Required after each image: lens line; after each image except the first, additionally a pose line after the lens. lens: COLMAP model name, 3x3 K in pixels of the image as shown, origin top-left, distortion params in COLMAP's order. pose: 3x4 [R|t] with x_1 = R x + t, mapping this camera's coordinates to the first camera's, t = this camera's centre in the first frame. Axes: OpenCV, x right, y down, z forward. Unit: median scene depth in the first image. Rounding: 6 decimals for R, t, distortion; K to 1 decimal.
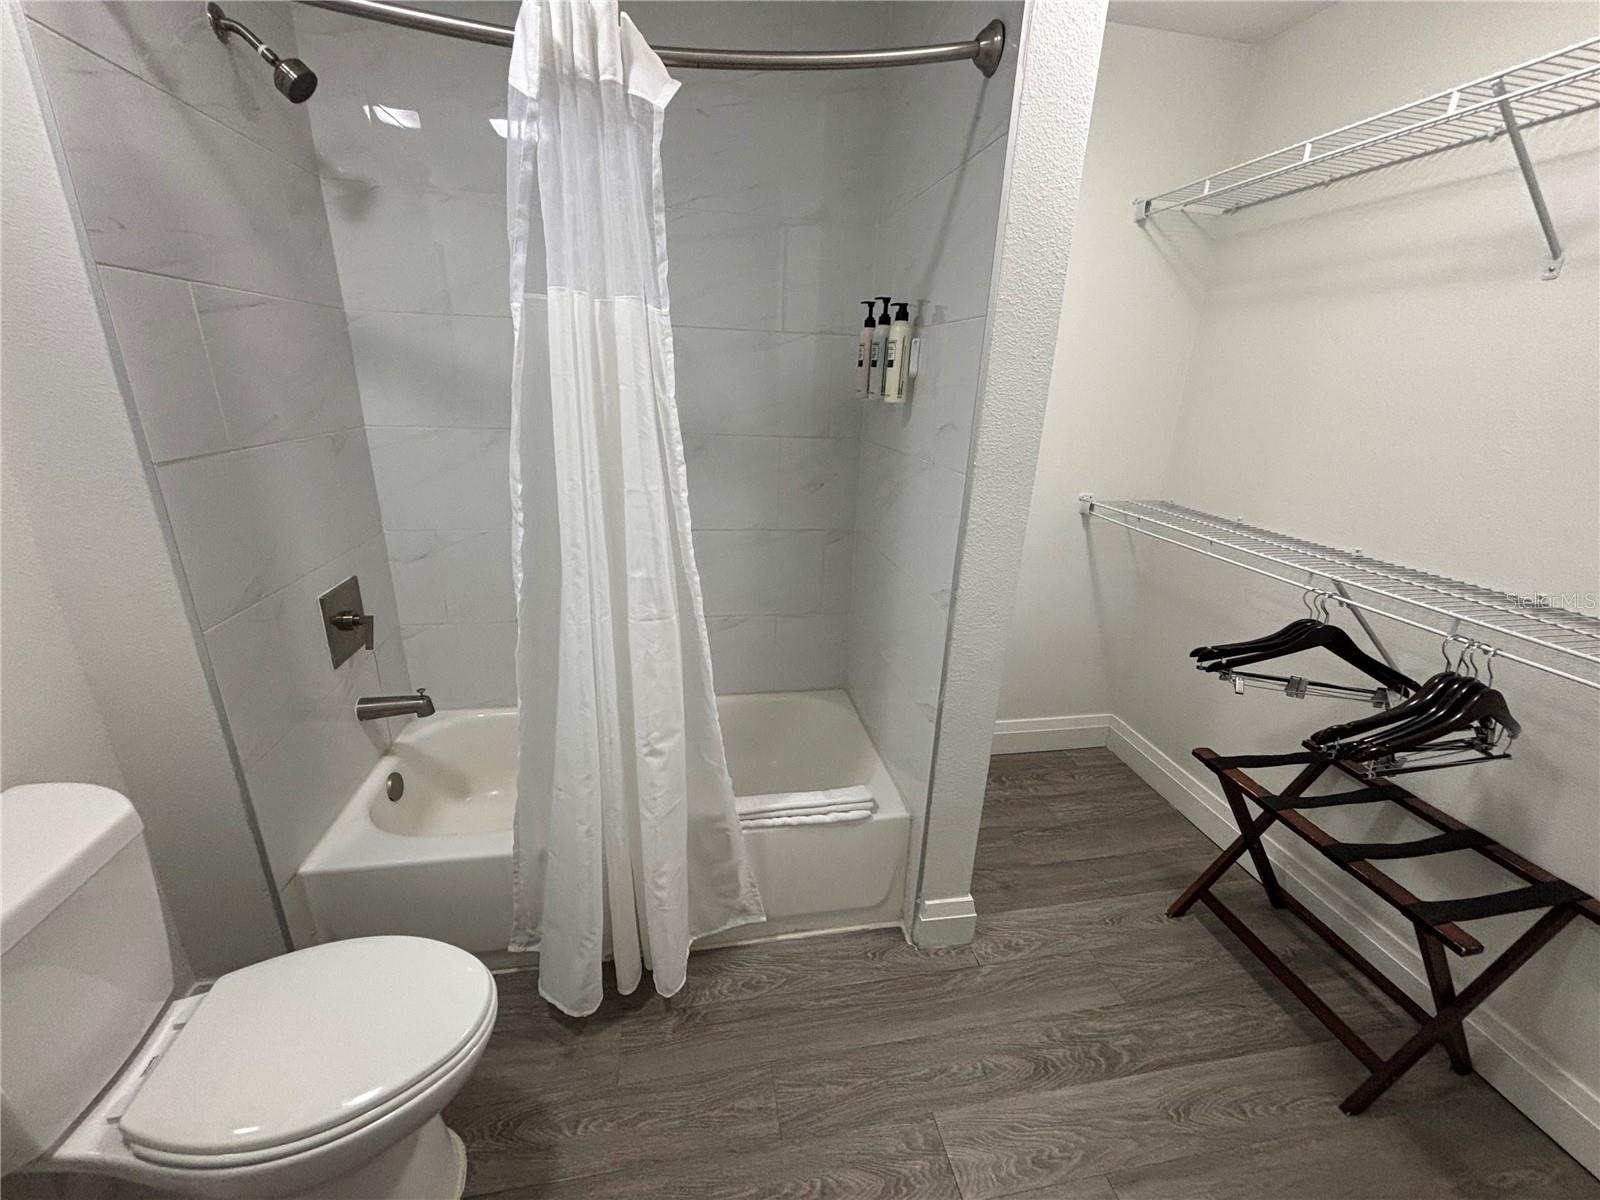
lens RADIAL K [[644.9, 0, 802.0], [0, 644.9, 595.4], [0, 0, 1]] dist [-0.002885, 0.000135]
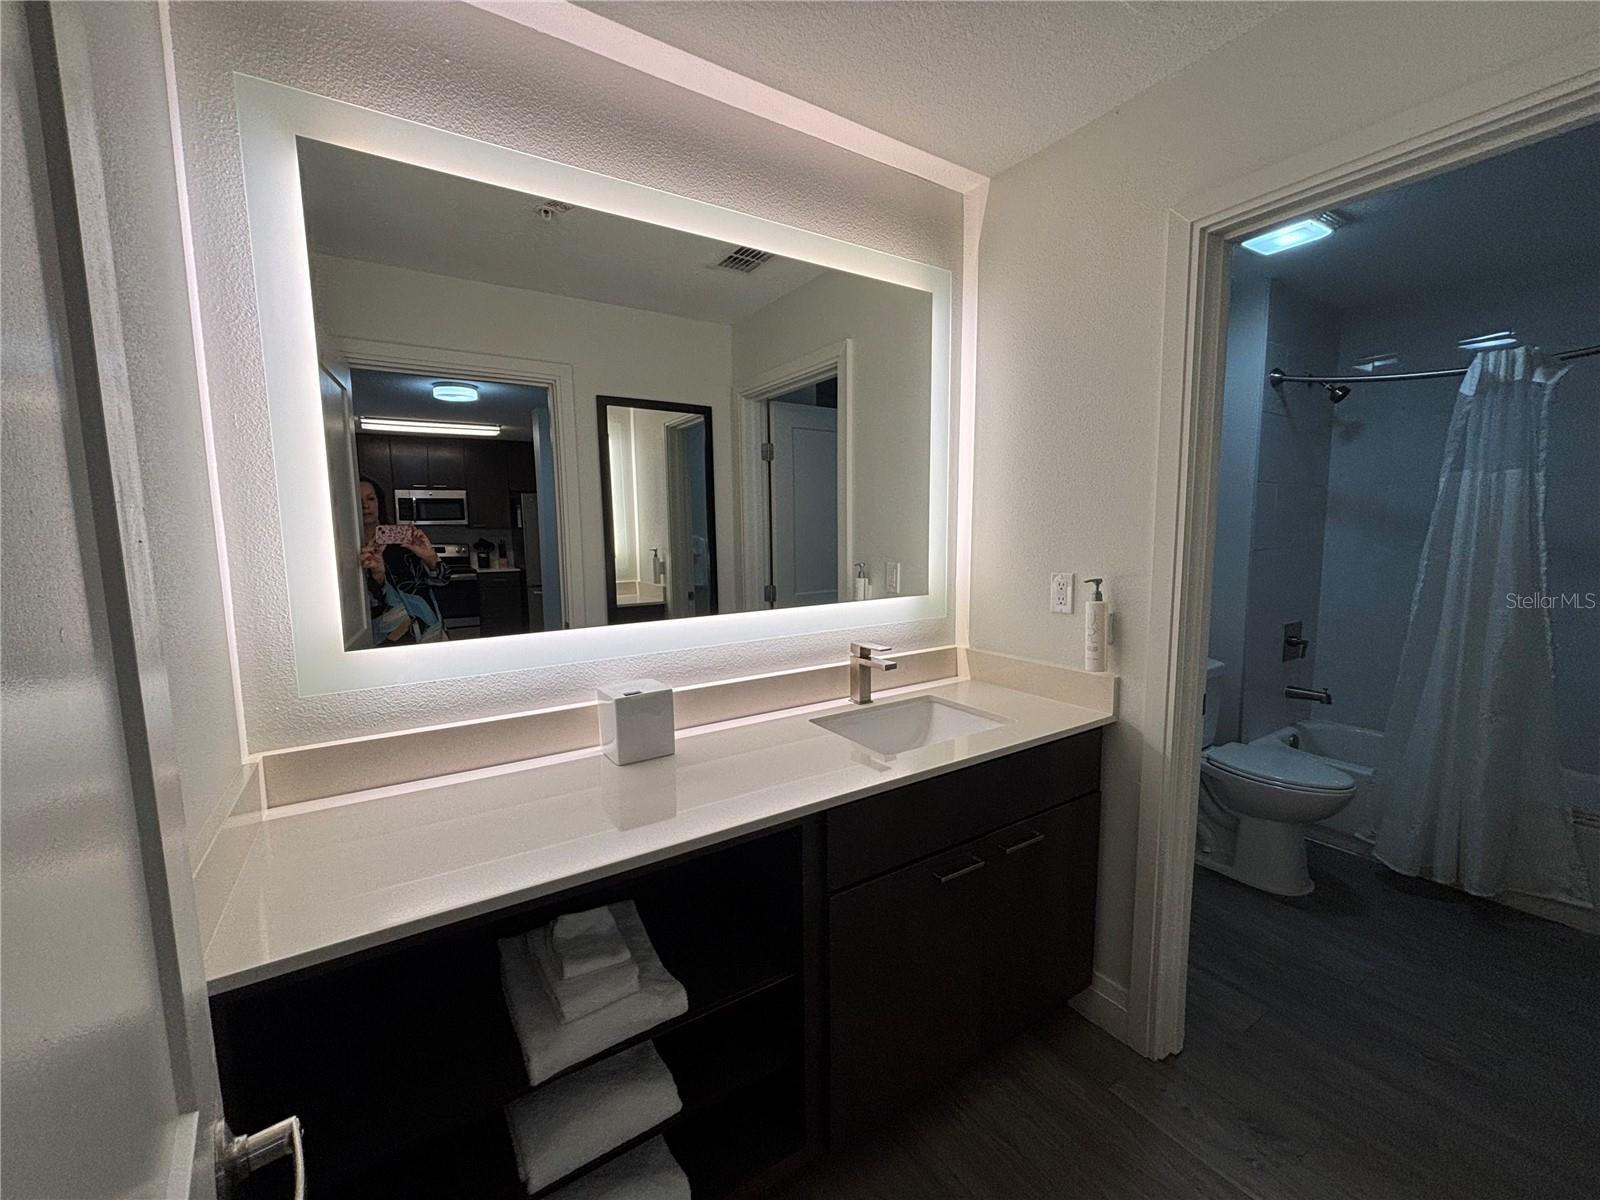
lens RADIAL K [[644.9, 0, 802.0], [0, 644.9, 595.4], [0, 0, 1]] dist [-0.002885, 0.000135]
pose [[0.384976, 0.060984, -0.920909, 0.517441], [-0.274859, 0.960114, -0.051322, 0.436969], [0.881048, 0.272879, 0.386383, -1.134837]]
